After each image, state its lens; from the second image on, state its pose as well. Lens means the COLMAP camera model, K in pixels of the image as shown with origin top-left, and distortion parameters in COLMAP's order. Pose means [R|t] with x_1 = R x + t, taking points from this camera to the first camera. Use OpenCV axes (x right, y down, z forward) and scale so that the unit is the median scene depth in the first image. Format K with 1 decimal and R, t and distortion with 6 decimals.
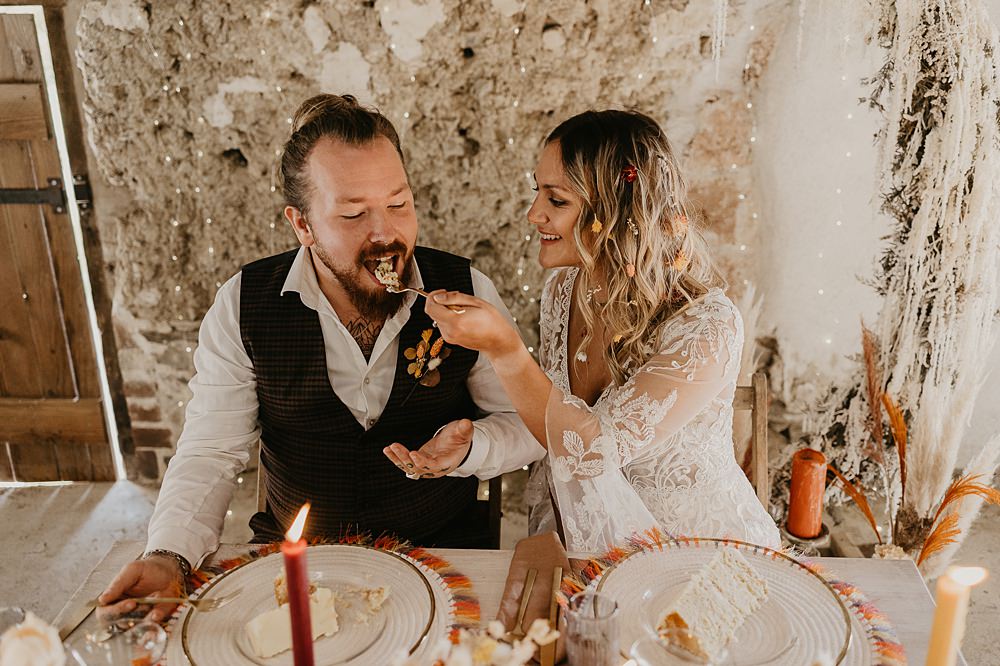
lens RADIAL K [[991.9, 0, 500.0], [0, 991.9, 333.0], [0, 0, 1]] dist [0.008574, 0.007332]
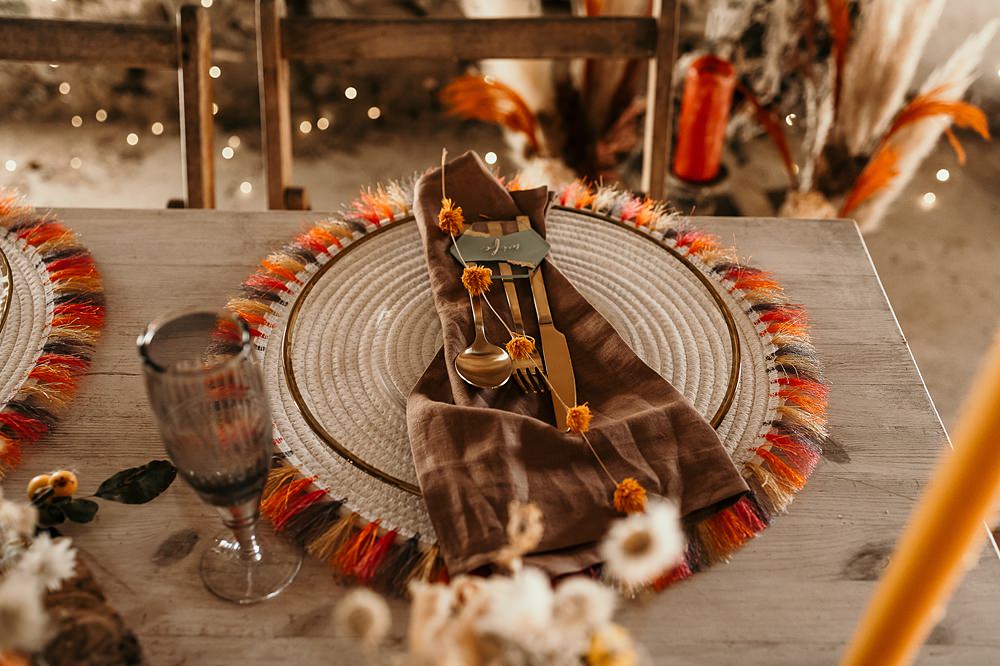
lens RADIAL K [[991.9, 0, 500.0], [0, 991.9, 333.0], [0, 0, 1]] dist [0.008574, 0.007332]
pose [[0.996605, -0.017578, 0.080430, 0.100036], [-0.011299, 0.938494, 0.345111, 0.058065], [-0.081549, -0.344848, 0.935110, 0.283429]]
